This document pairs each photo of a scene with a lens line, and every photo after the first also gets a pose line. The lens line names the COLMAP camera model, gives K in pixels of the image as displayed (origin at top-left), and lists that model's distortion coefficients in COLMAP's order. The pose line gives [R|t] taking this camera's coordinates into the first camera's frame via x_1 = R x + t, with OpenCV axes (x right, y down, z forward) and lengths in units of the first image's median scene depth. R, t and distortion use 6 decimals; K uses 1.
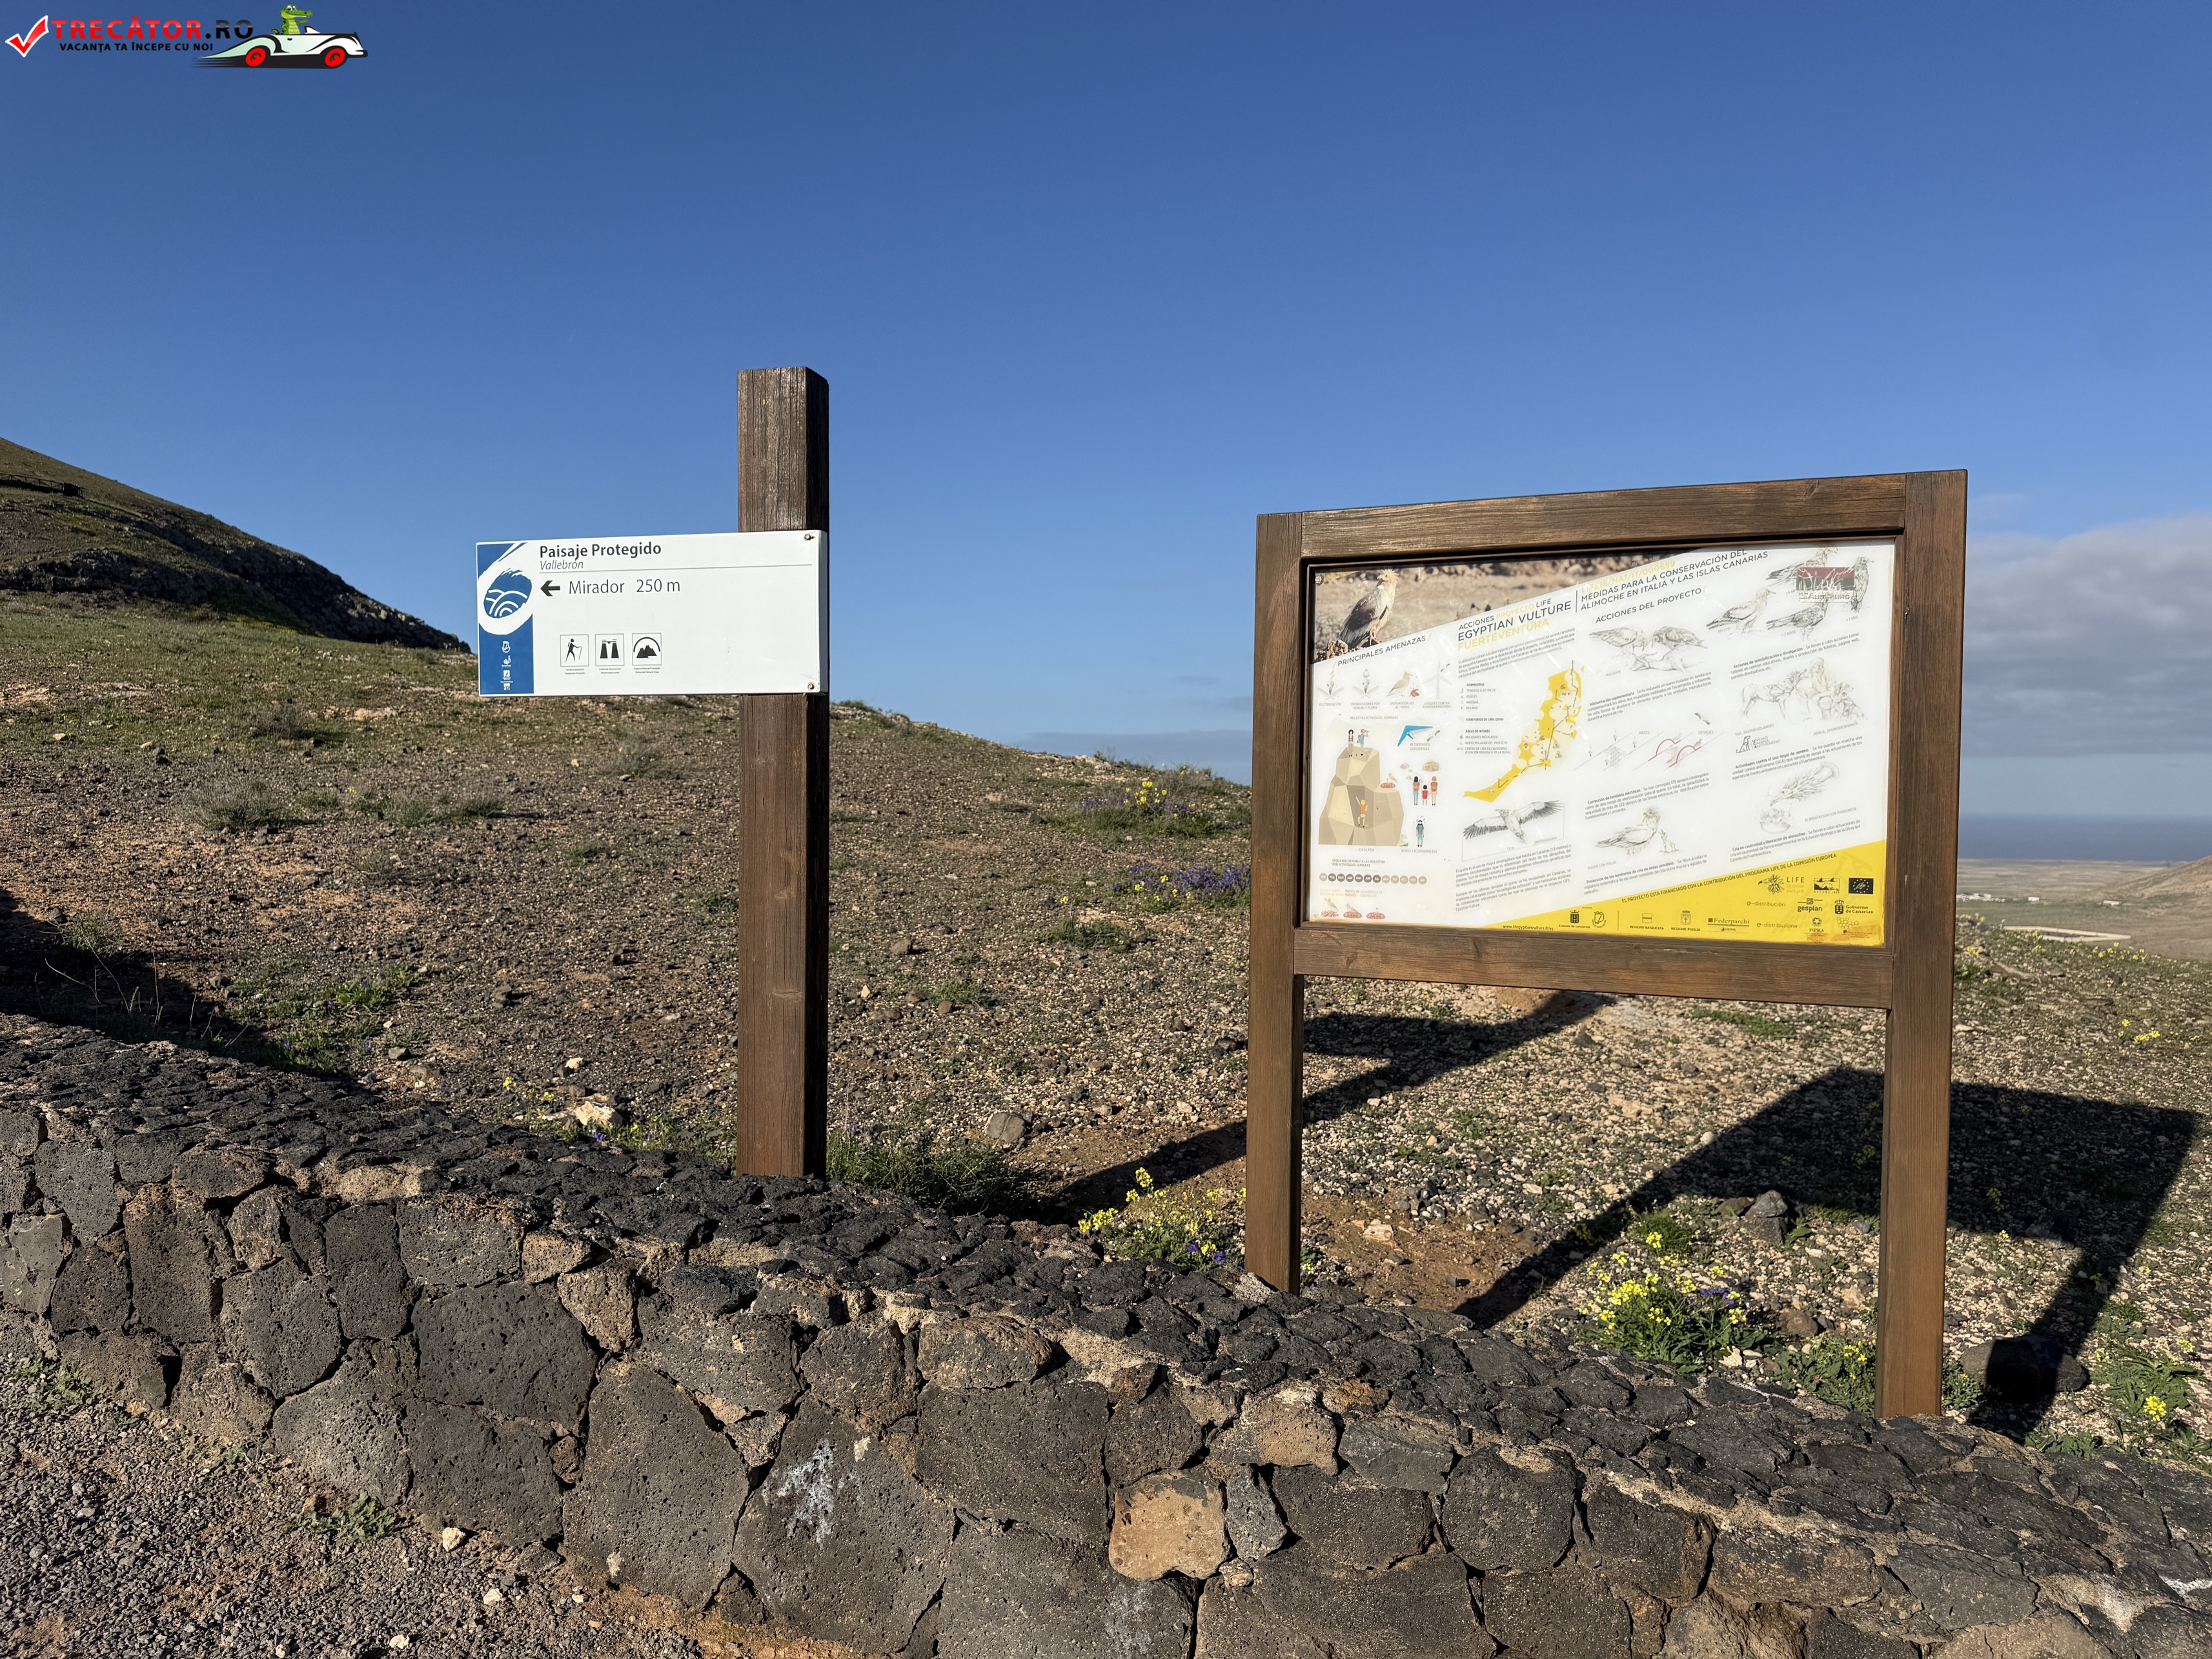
lens RADIAL K [[1520.8, 0, 1086.1], [0, 1520.8, 839.1], [0, 0, 1]] dist [0.042492, -0.047718]
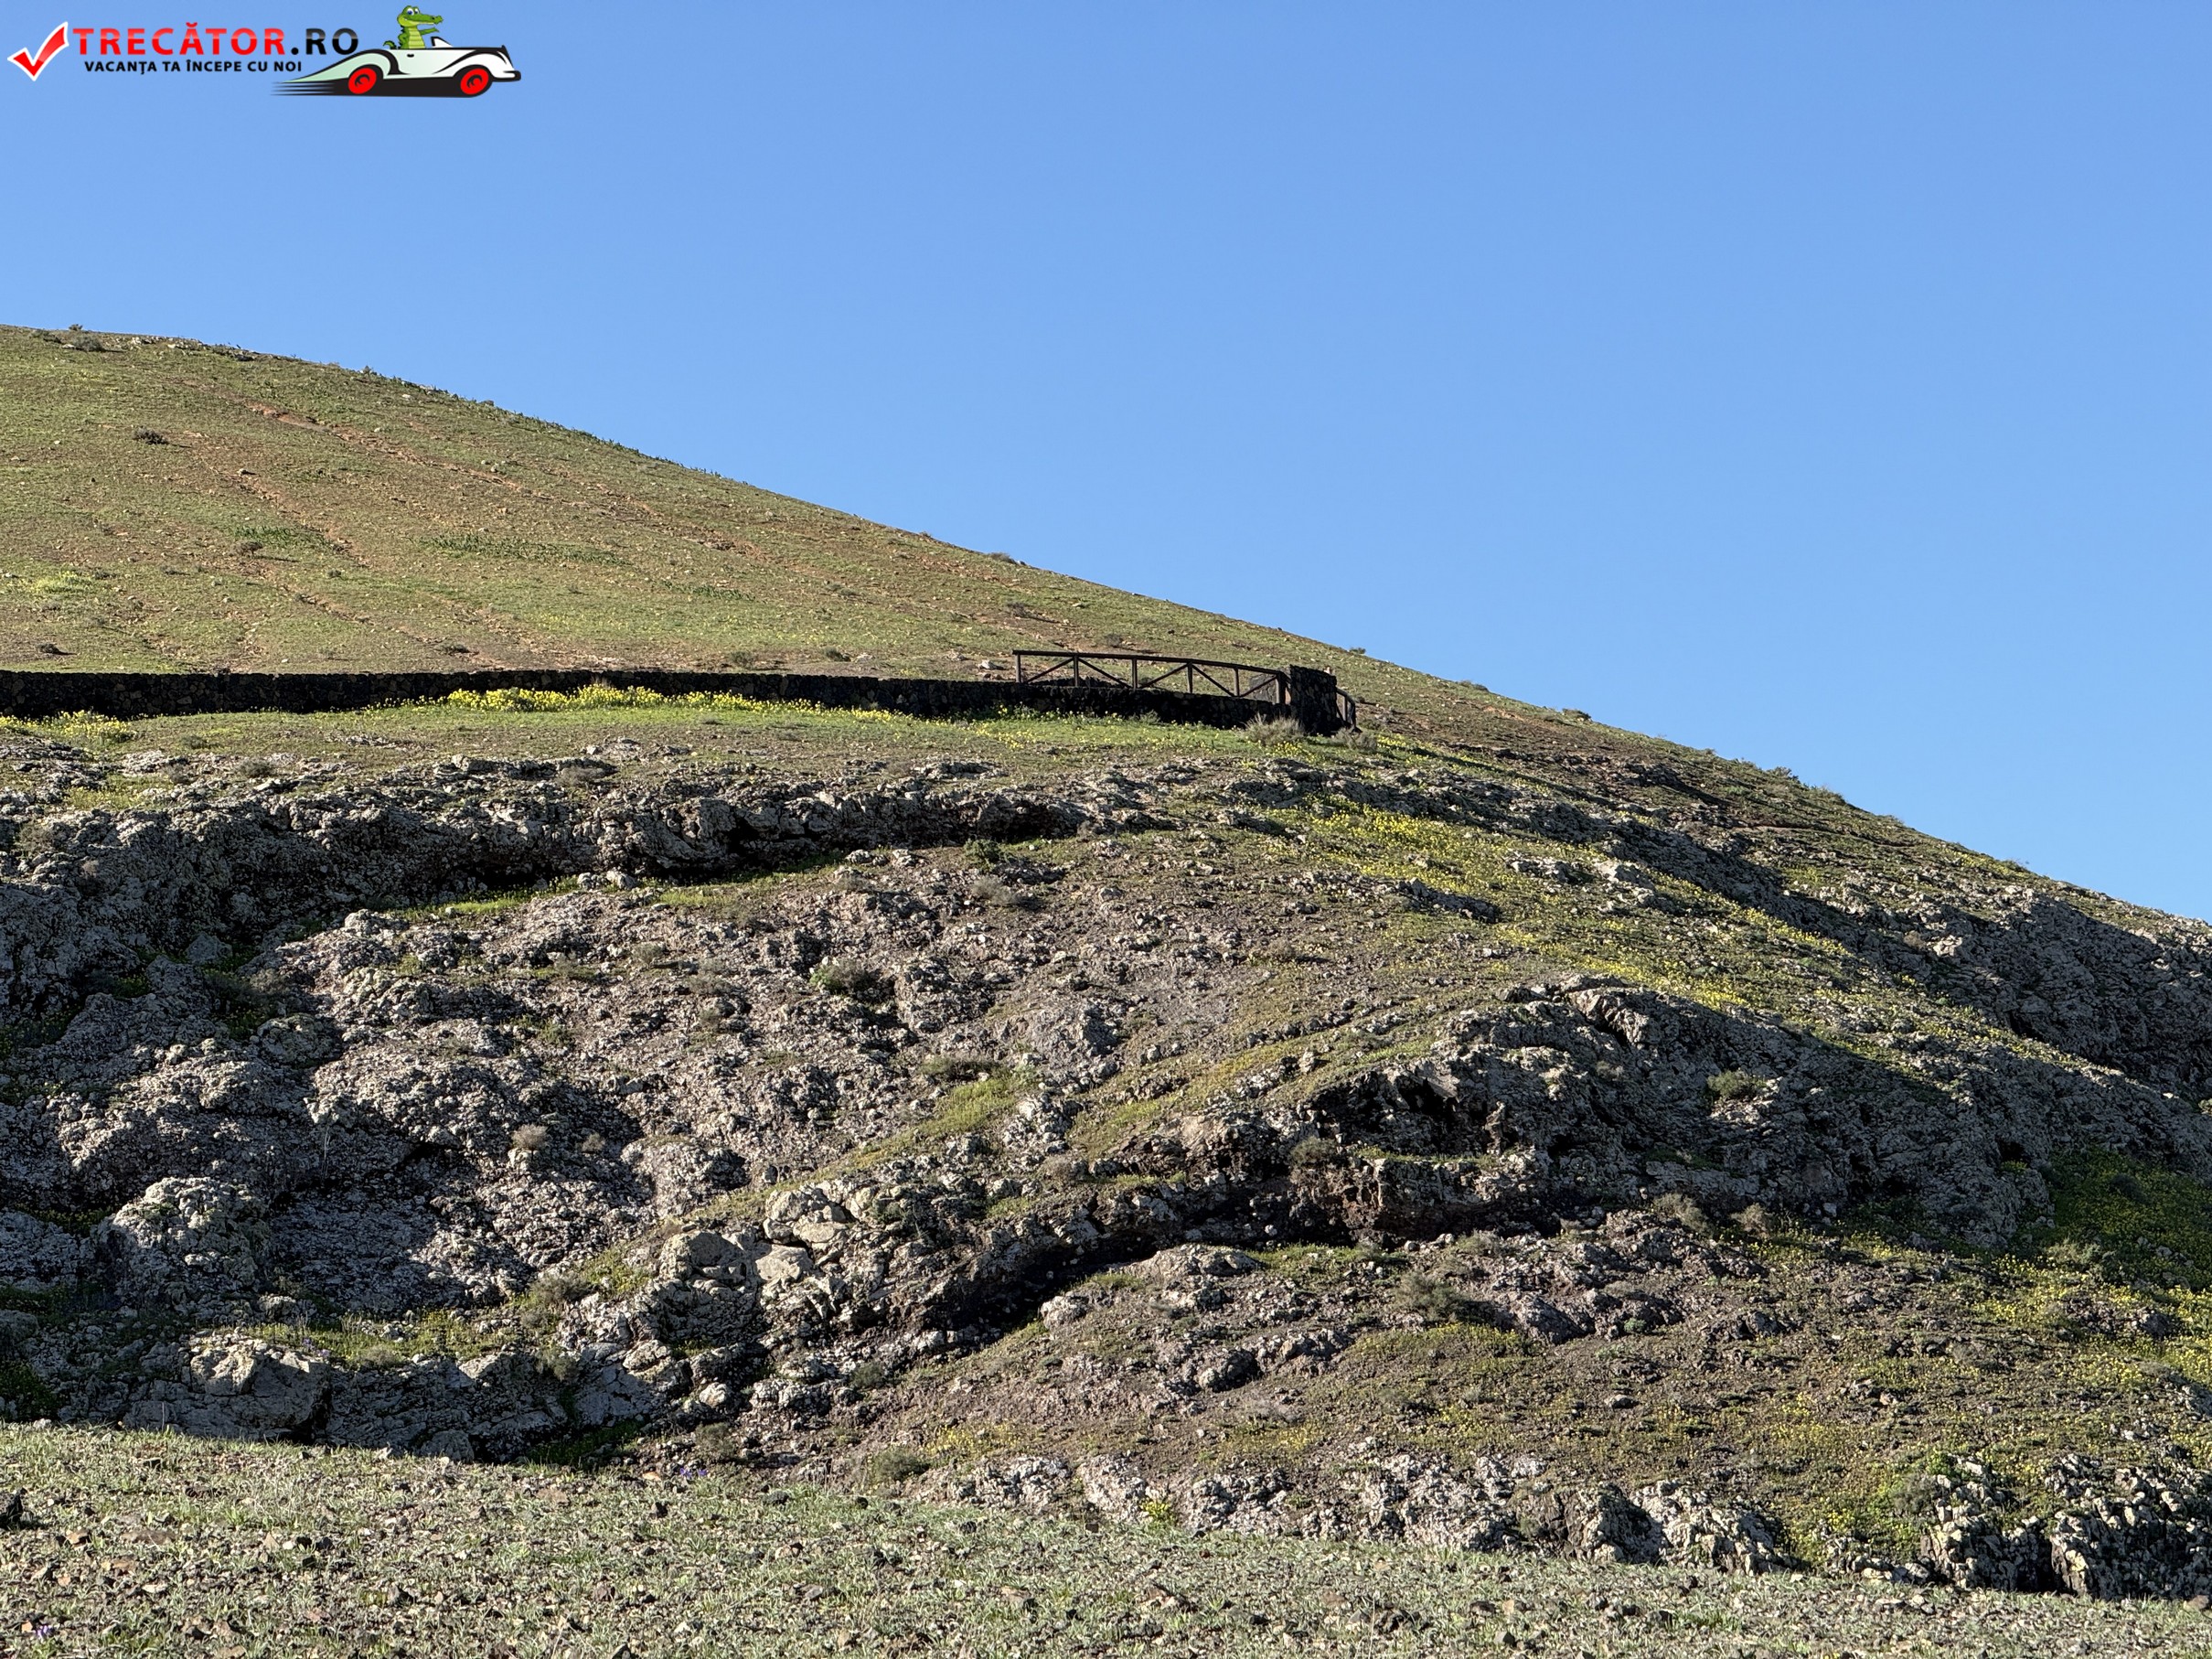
lens RADIAL K [[7669.4, 0, 1123.0], [0, 7669.4, 827.3], [0, 0, 1]] dist [0.383878, 0.000000]
pose [[0.861573, -0.091368, -0.499343, -1.582879], [0.002170, 0.984323, -0.176364, -0.320154], [0.507628, 0.150867, 0.848264, 1.329979]]
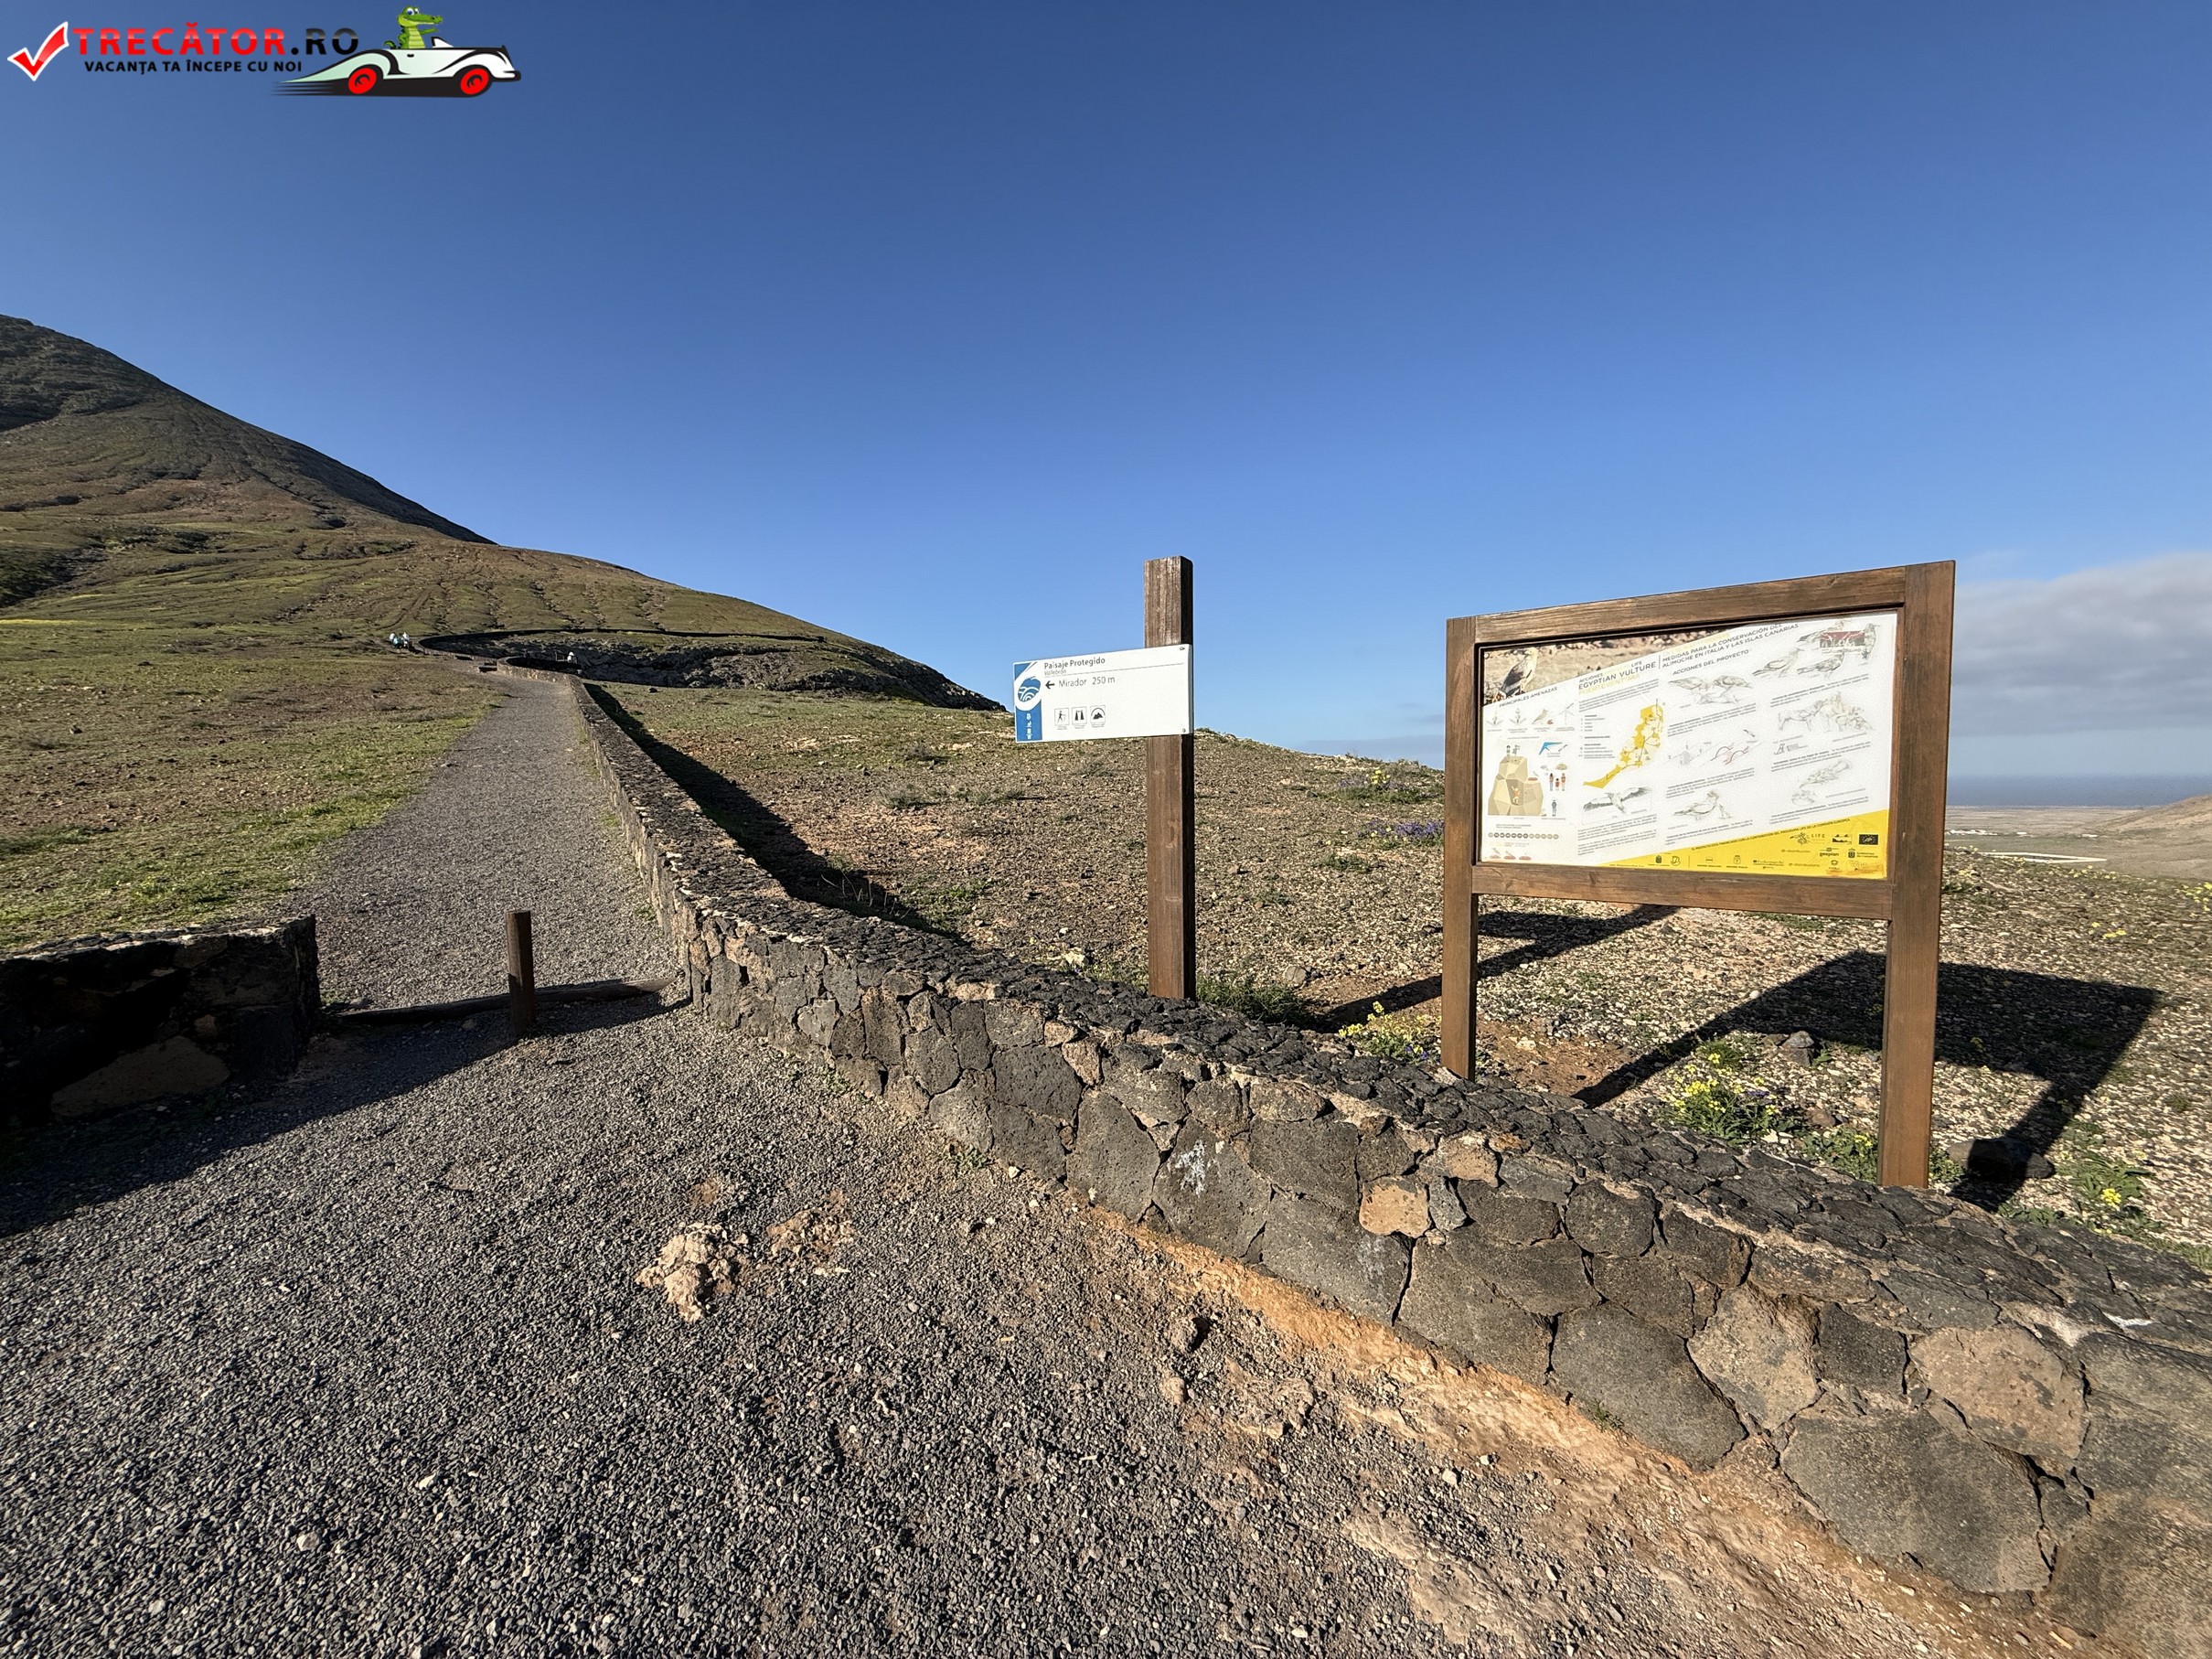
lens RADIAL K [[857.9, 0, 1105.4], [0, 857.9, 827.0], [0, 0, 1]] dist [-0.004325, 0.000063]
pose [[0.964279, -0.007765, -0.264776, -0.001819], [0.014873, 0.999581, 0.024852, -0.012092], [0.264472, -0.027902, 0.963990, -0.017813]]
